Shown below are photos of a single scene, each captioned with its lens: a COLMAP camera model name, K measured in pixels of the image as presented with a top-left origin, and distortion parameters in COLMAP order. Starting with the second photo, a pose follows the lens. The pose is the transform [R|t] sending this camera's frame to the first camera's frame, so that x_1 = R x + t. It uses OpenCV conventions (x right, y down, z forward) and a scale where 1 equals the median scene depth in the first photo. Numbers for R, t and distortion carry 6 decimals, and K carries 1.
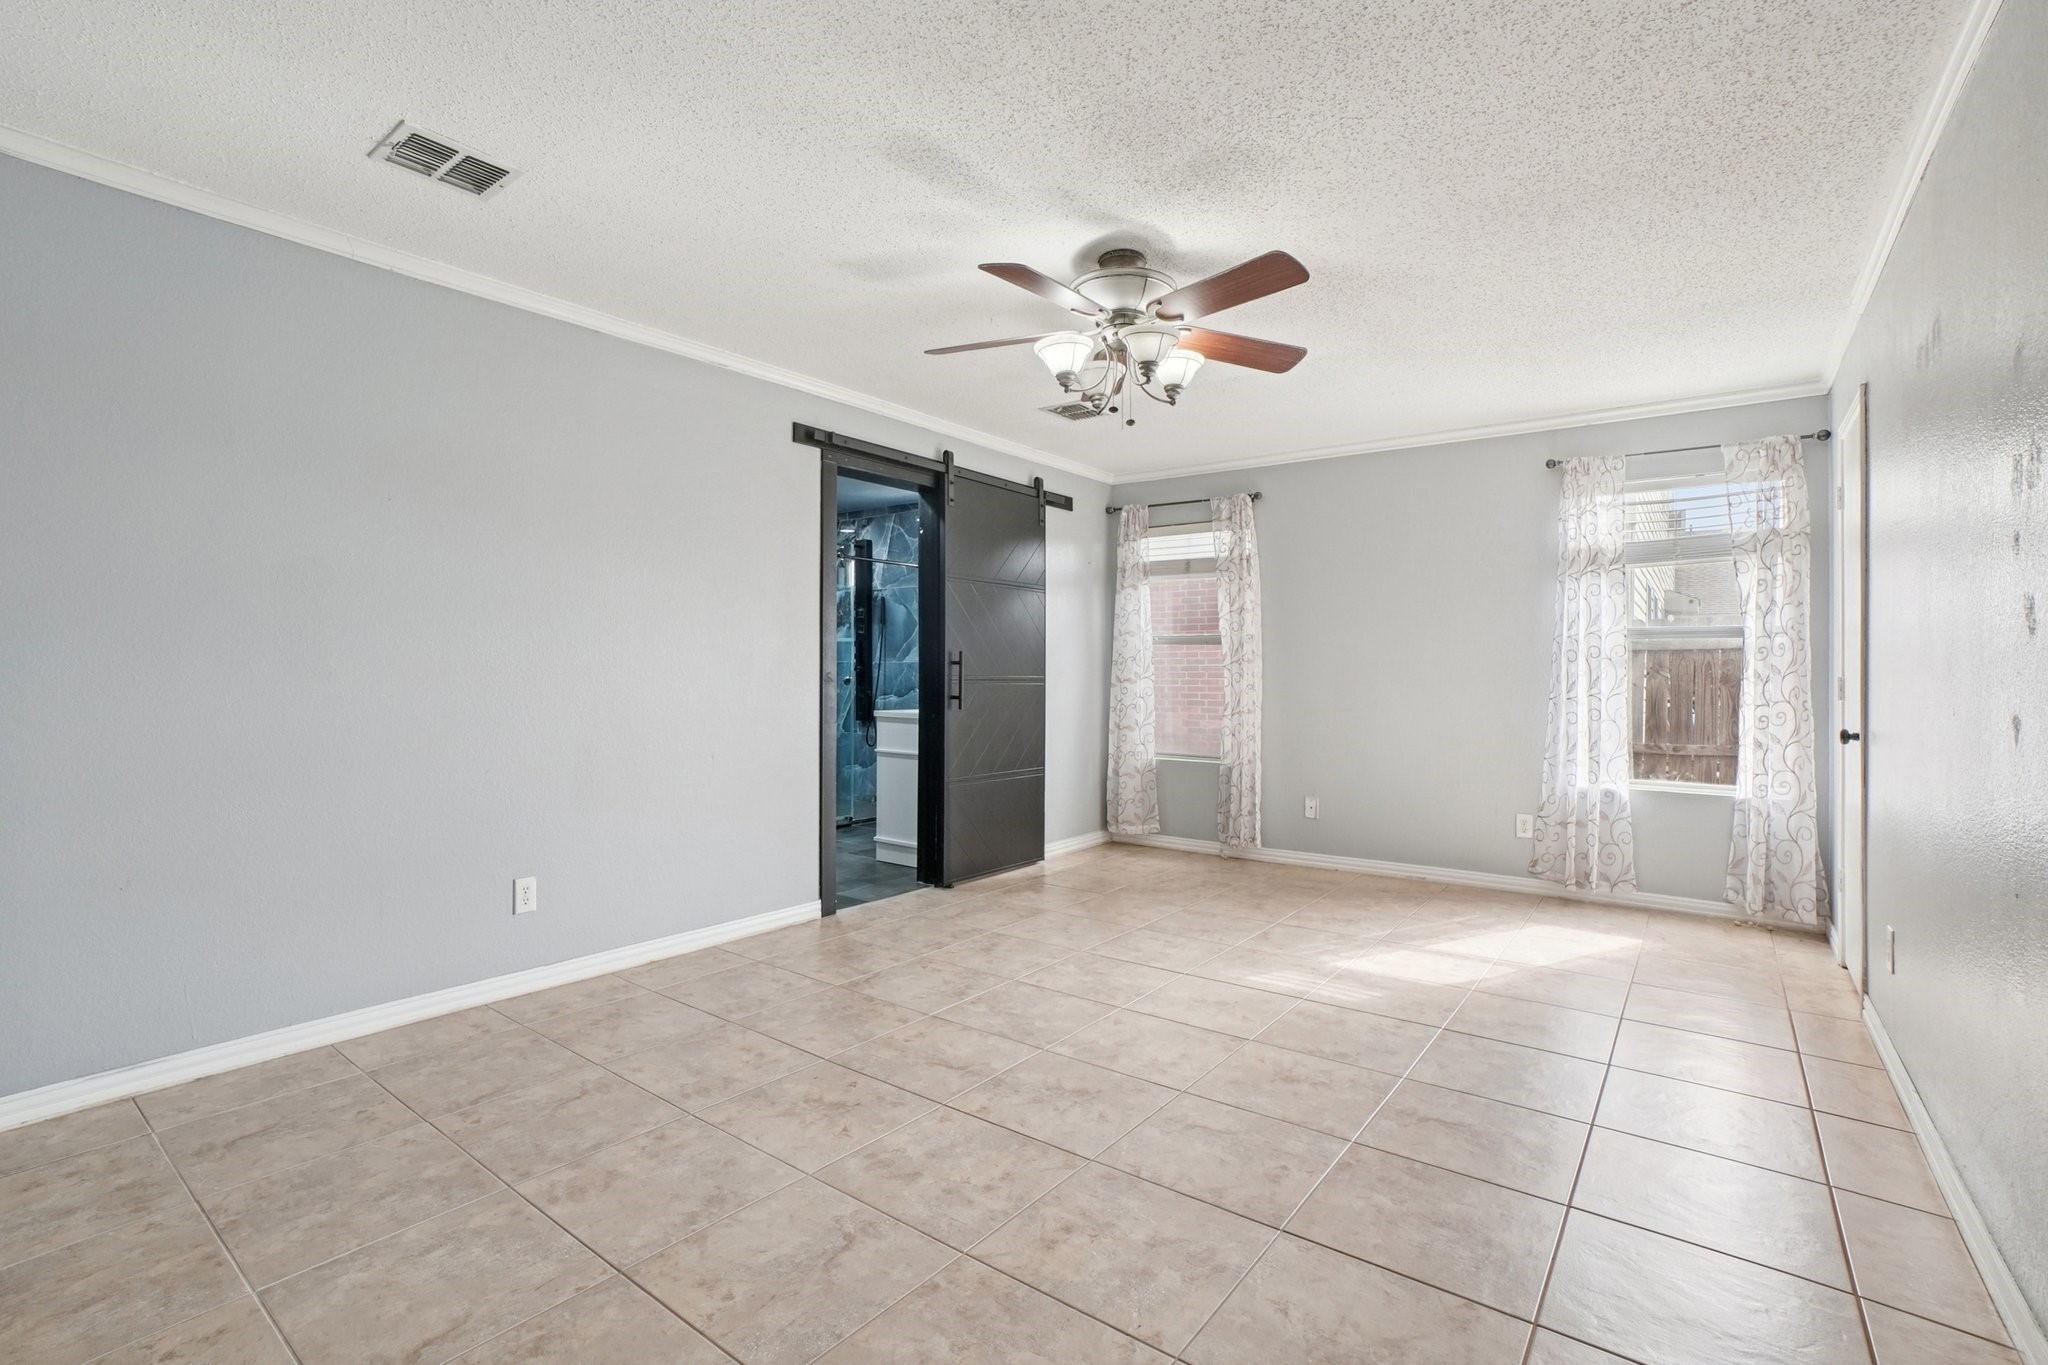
lens RADIAL K [[942.3, 0, 1018.6], [0, 942.3, 679.0], [0, 0, 1]] dist [-0.049997, 0.014822]
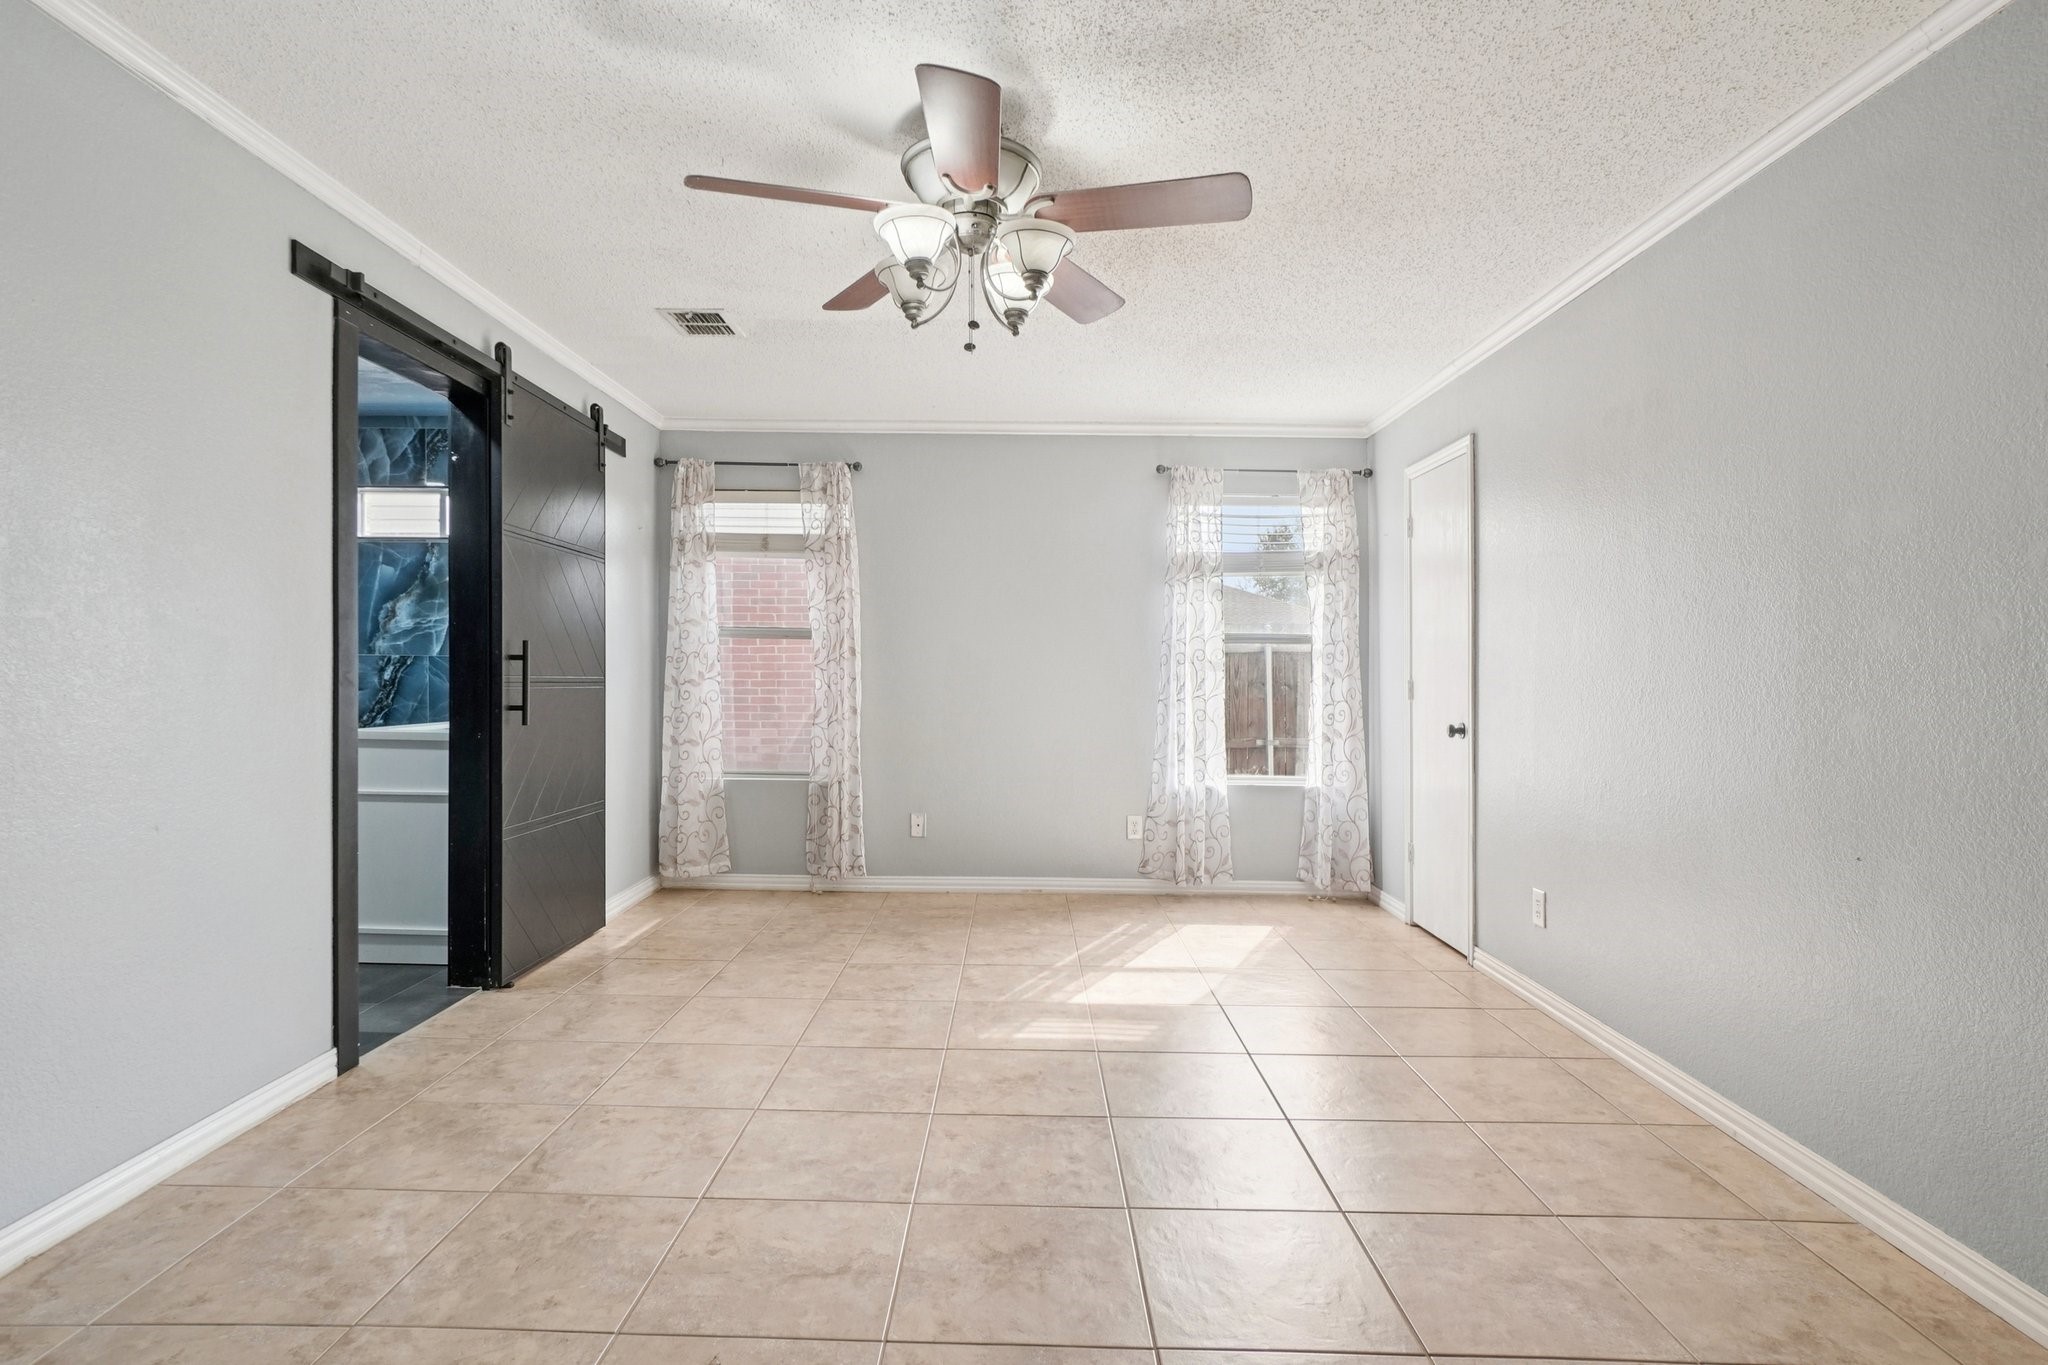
lens RADIAL K [[1017.5, 0, 1033.0], [0, 1017.5, 688.2], [0, 0, 1]] dist [-0.057687, 0.030120]
pose [[0.797765, -0.004137, 0.602955, -0.221804], [-0.002019, 0.999953, 0.009533, -0.002535], [-0.602966, -0.008823, 0.797718, 0.207327]]
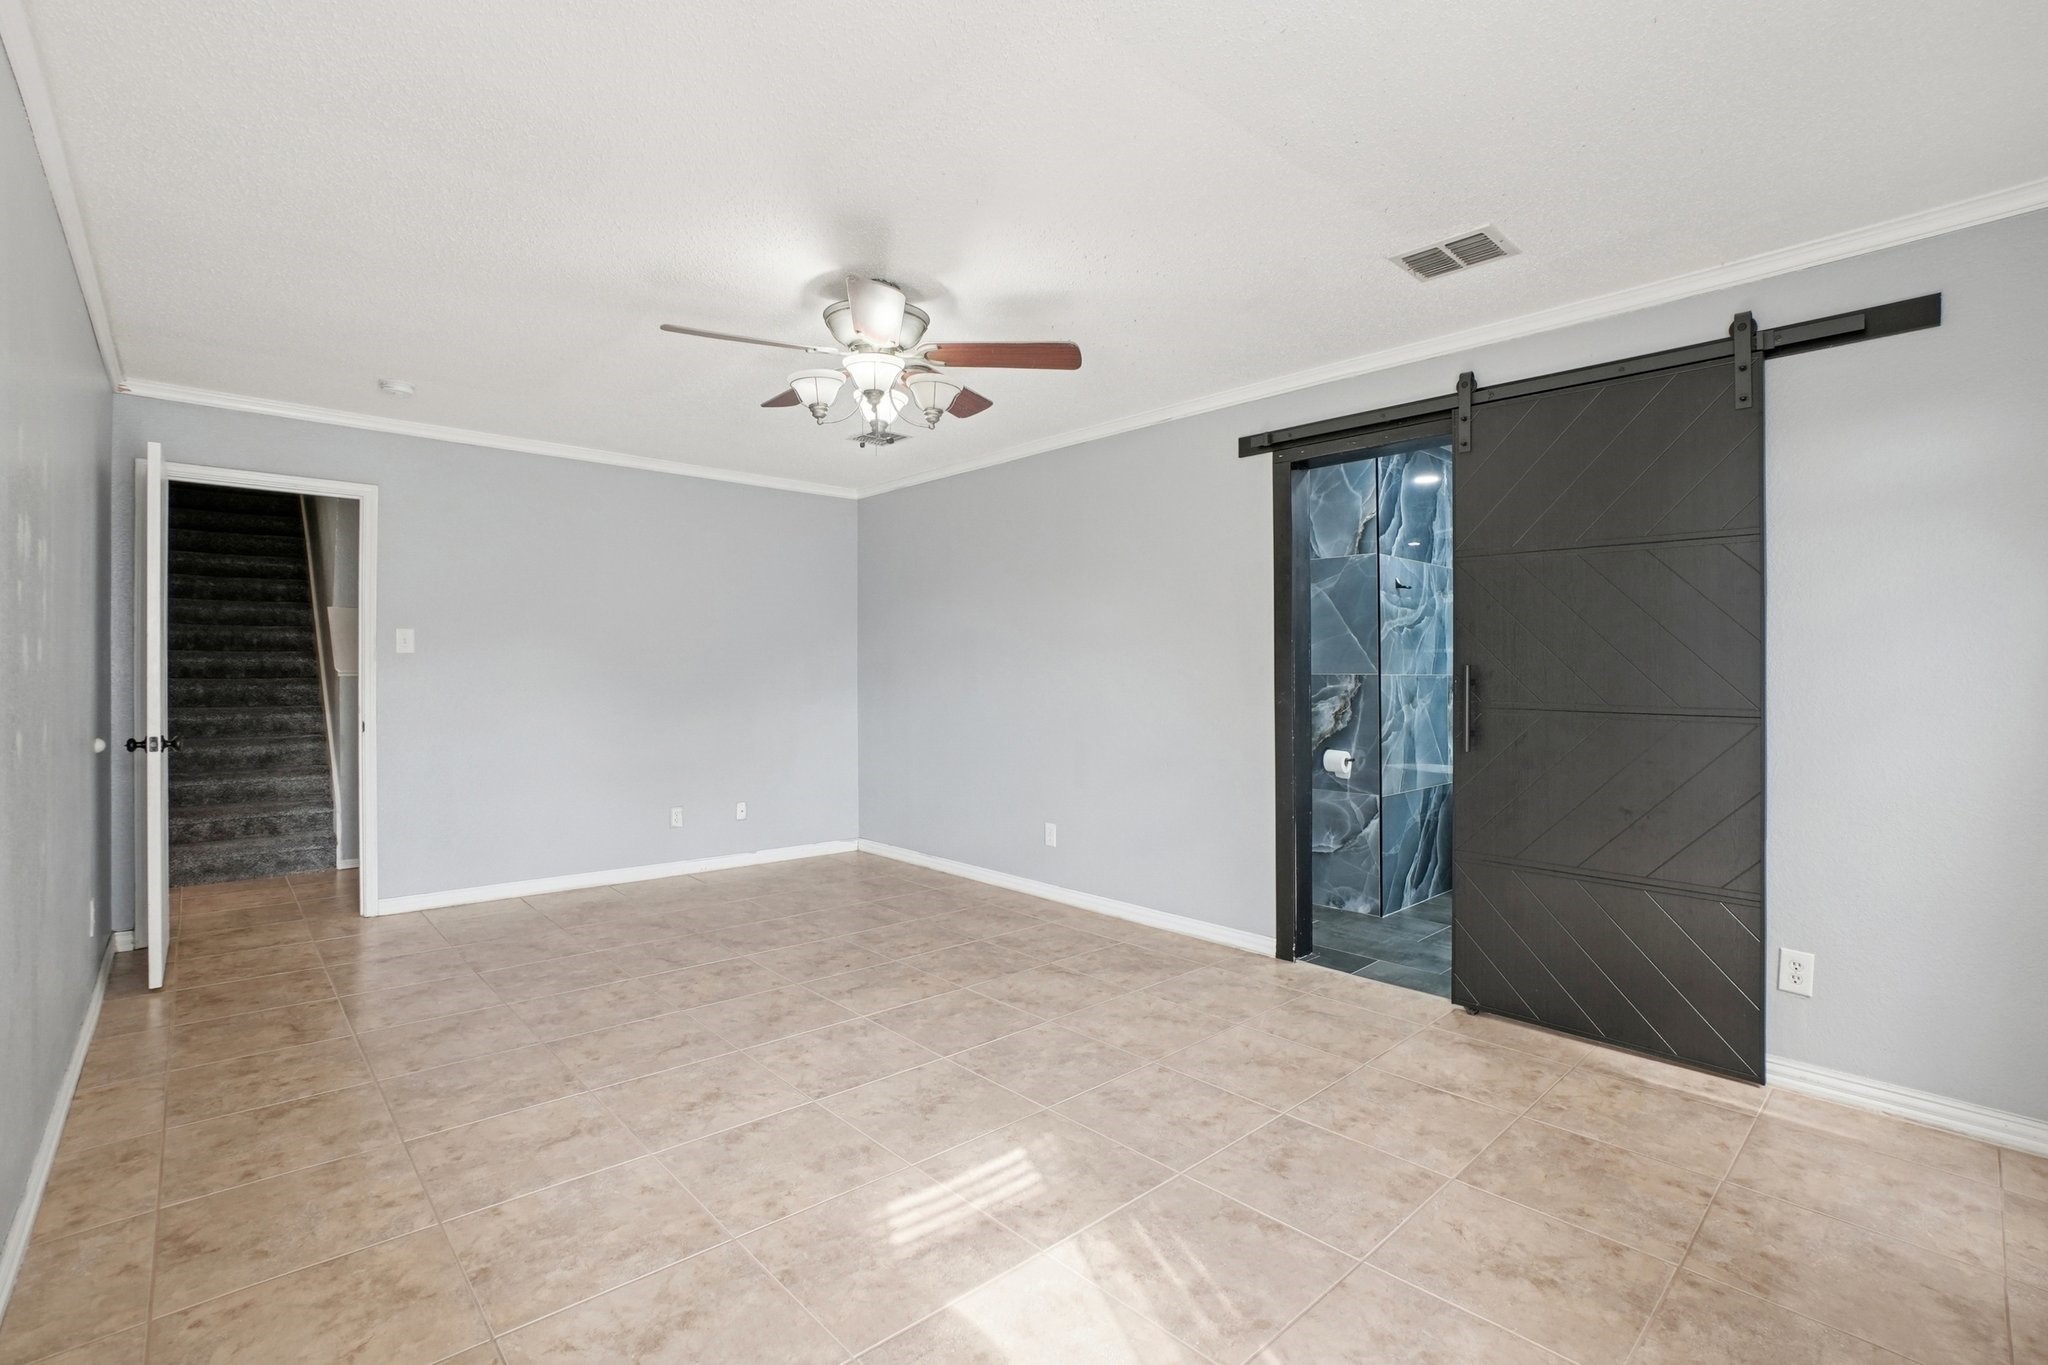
lens RADIAL K [[967.5, 0, 1024.0], [0, 967.5, 682.5], [0, 0, 1]] dist [-0.052773, 0.031050]
pose [[-0.190459, 0.003655, -0.981688, 0.714008], [-0.014223, 0.999878, 0.006482, -0.018131], [0.981592, 0.015197, -0.190384, 0.872679]]
